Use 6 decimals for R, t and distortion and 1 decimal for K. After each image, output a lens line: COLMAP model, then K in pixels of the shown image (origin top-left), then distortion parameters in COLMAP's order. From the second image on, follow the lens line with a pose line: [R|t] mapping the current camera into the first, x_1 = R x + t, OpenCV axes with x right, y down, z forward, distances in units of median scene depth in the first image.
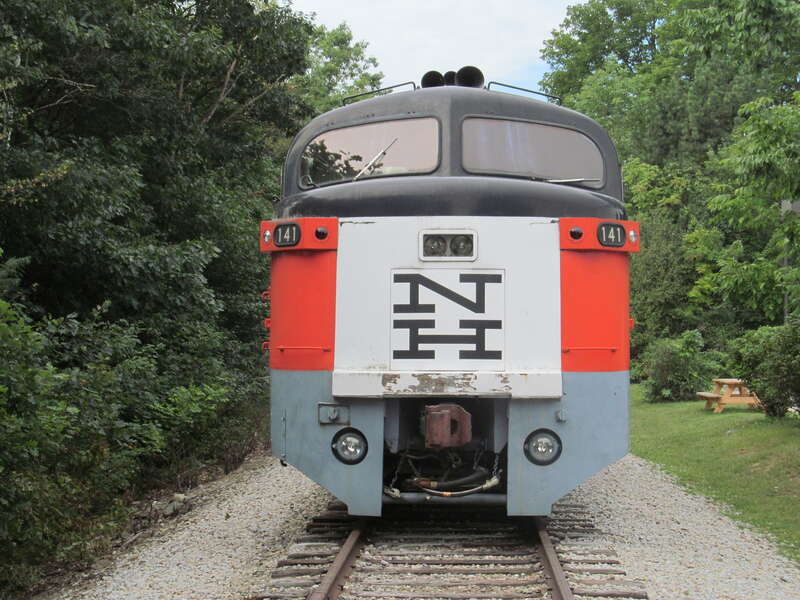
lens RADIAL K [[1708.4, 0, 400.0], [0, 1708.4, 300.0], [0, 0, 1]] dist [0.035511, 0.037347]
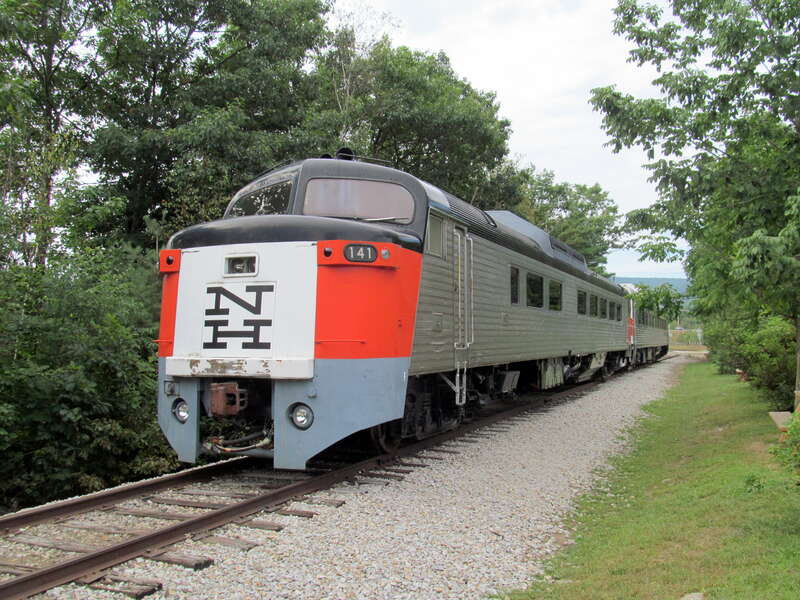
lens RADIAL K [[764.6, 0, 400.0], [0, 764.6, 300.0], [0, 0, 1]] dist [-0.004153, -0.001157]
pose [[0.937813, -0.021889, -0.346450, 0.359067], [0.011484, 0.999420, -0.032059, 0.016810], [0.346951, 0.026087, 0.937520, 0.476234]]
